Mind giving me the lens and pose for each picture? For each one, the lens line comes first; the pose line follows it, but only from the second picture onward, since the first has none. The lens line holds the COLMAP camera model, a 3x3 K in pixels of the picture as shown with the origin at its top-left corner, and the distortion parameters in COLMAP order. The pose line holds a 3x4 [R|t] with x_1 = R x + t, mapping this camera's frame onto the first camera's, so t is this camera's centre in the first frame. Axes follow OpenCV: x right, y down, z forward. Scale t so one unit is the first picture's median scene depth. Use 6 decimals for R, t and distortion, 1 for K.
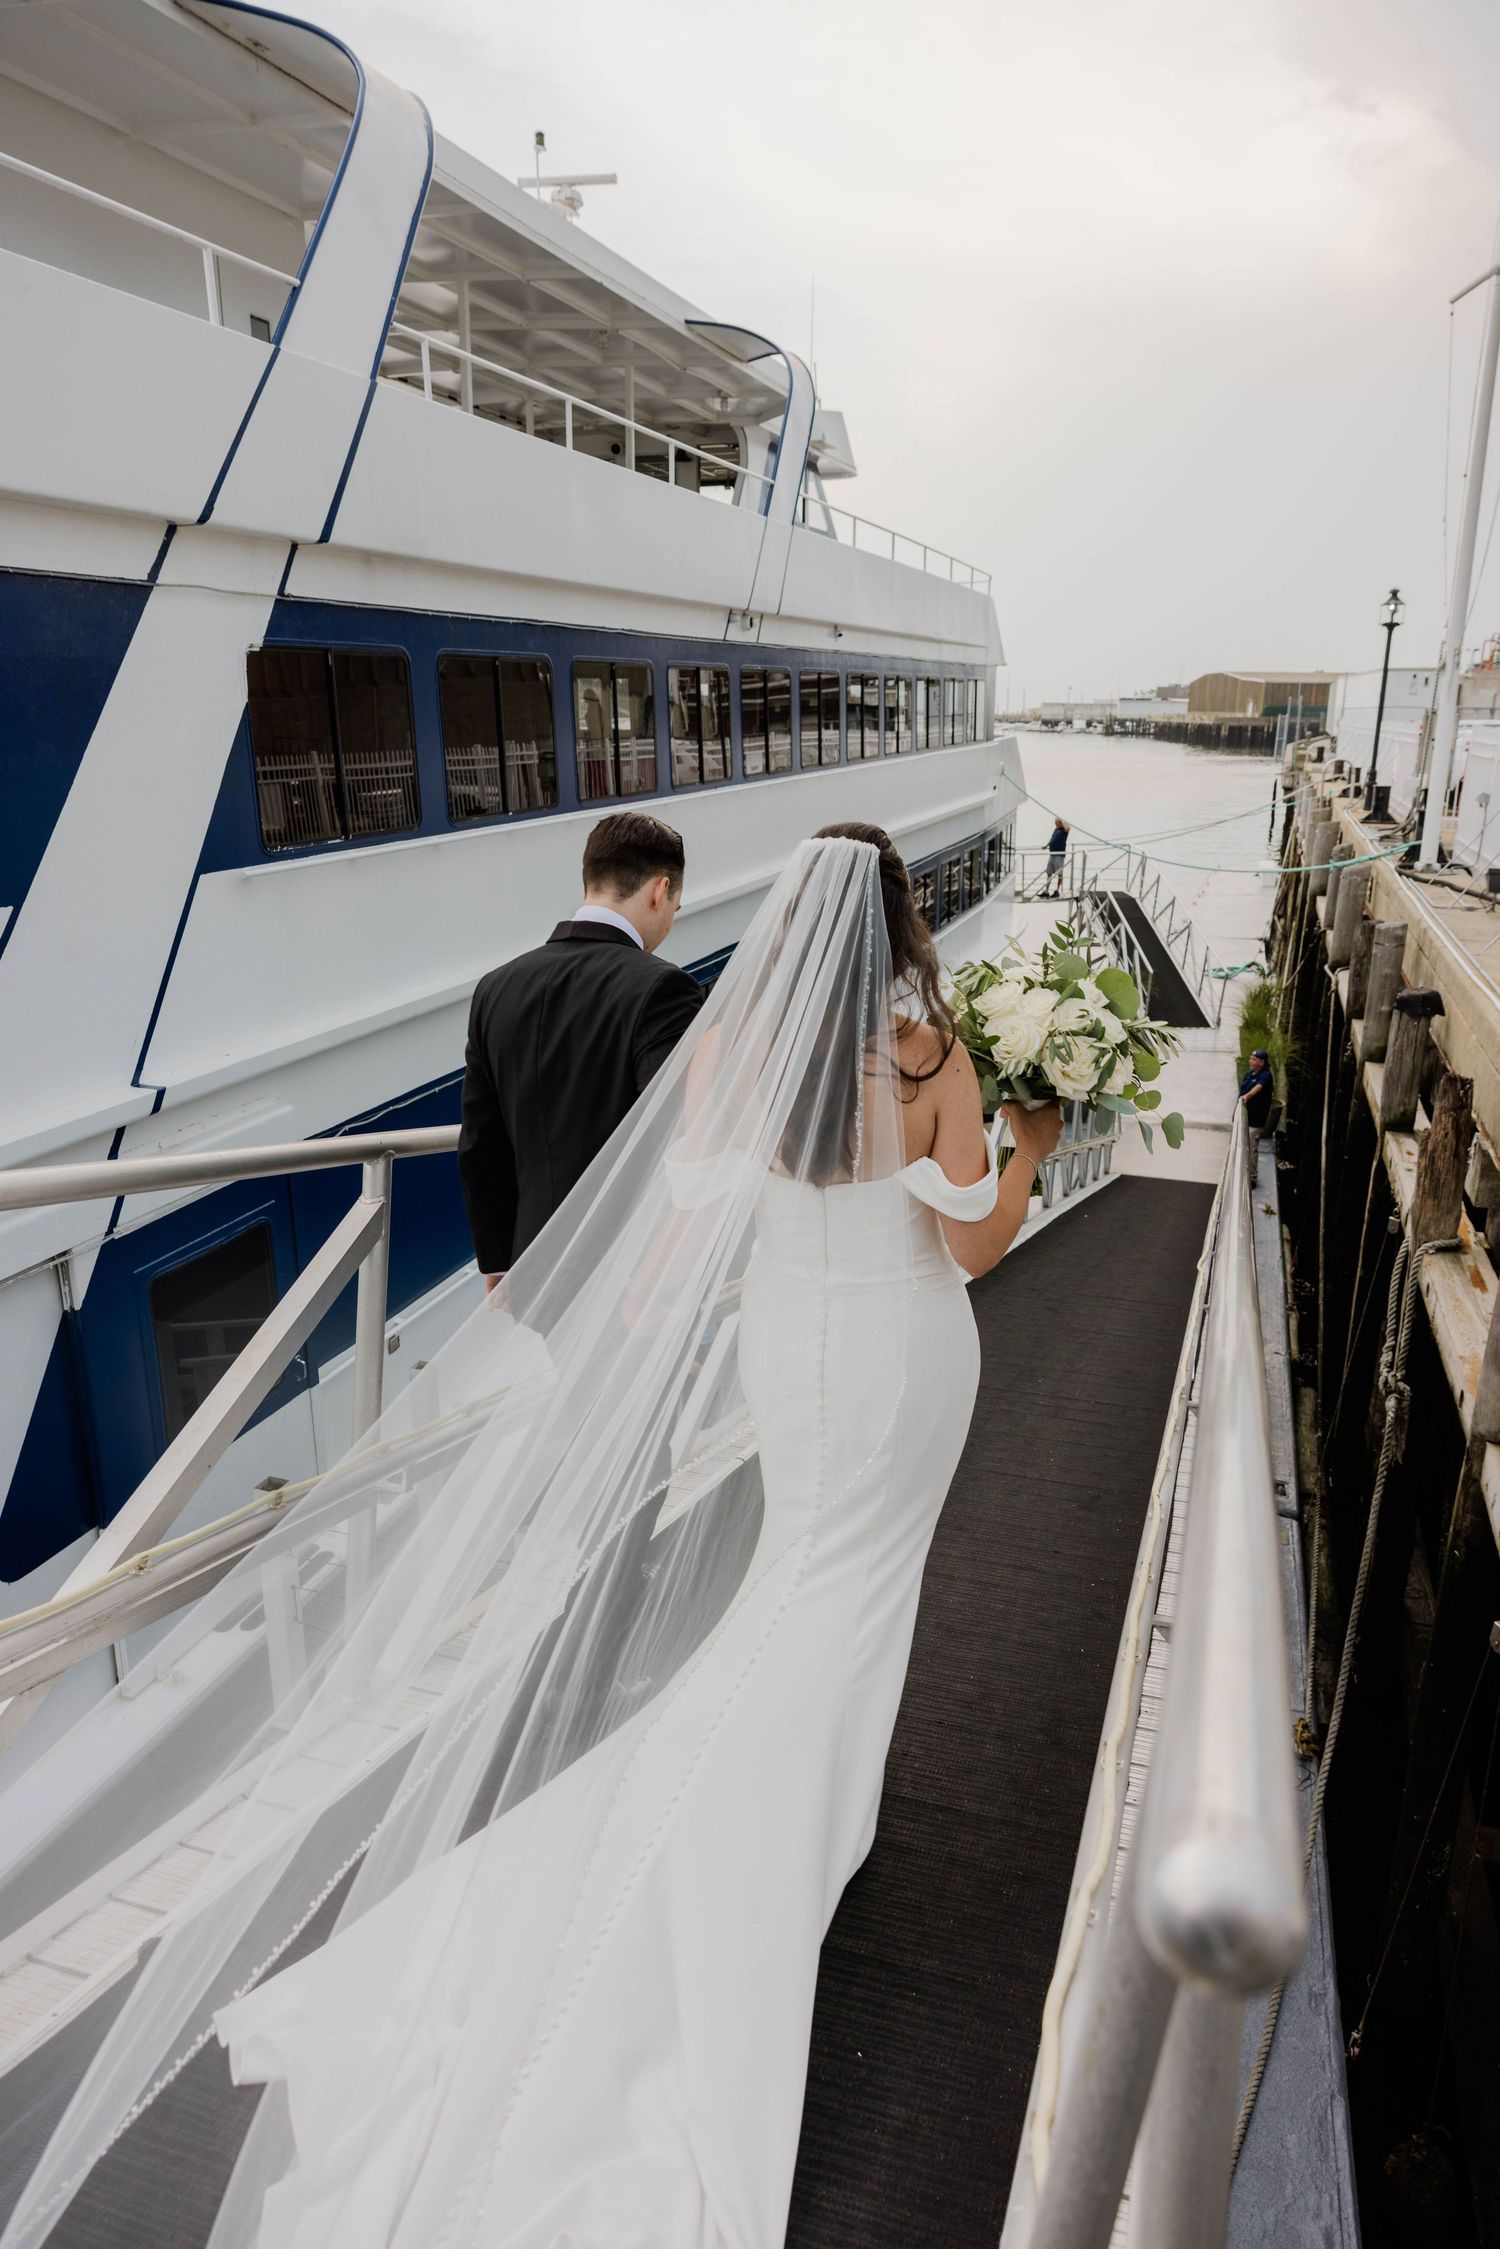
lens RADIAL K [[1553.9, 0, 748.1], [0, 1553.9, 1118.7], [0, 0, 1]] dist [0.002426, 0.001905]
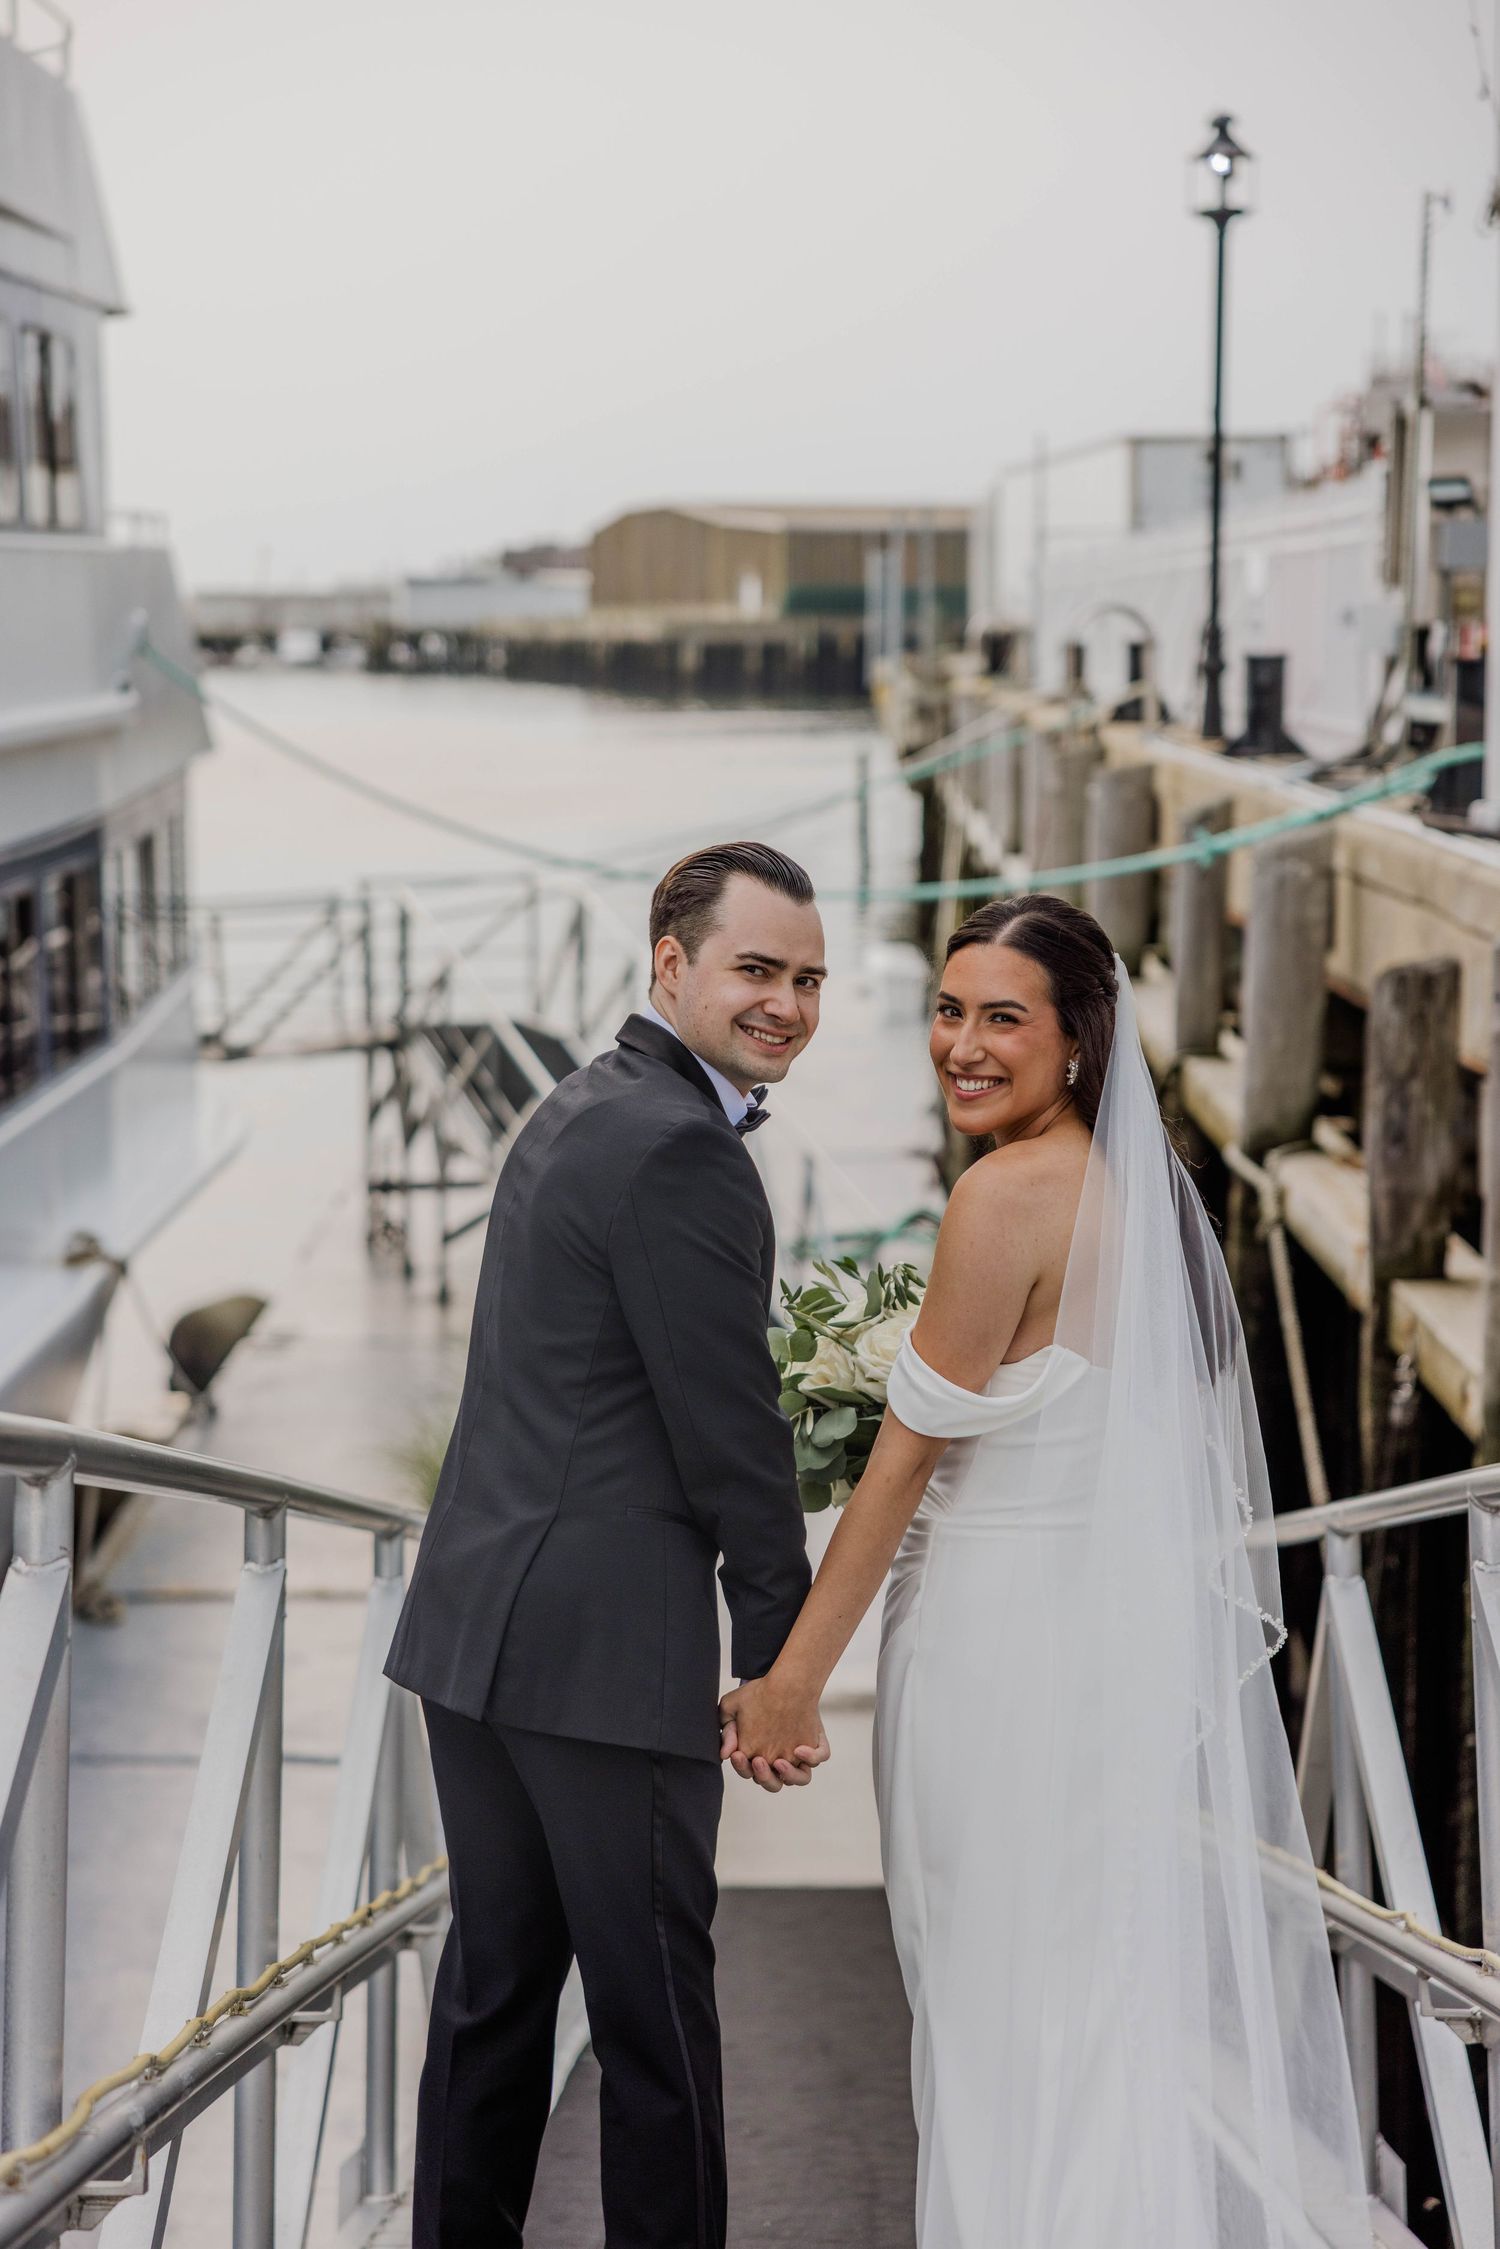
lens RADIAL K [[4471.8, 0, 761.6], [0, 4471.8, 1124.0], [0, 0, 1]] dist [0.055914, 0.000000]
pose [[0.952949, -0.047041, 0.299459, 0.005503], [0.090027, 0.987232, -0.131408, 0.004351], [-0.289454, 0.152185, 0.945016, 0.100248]]
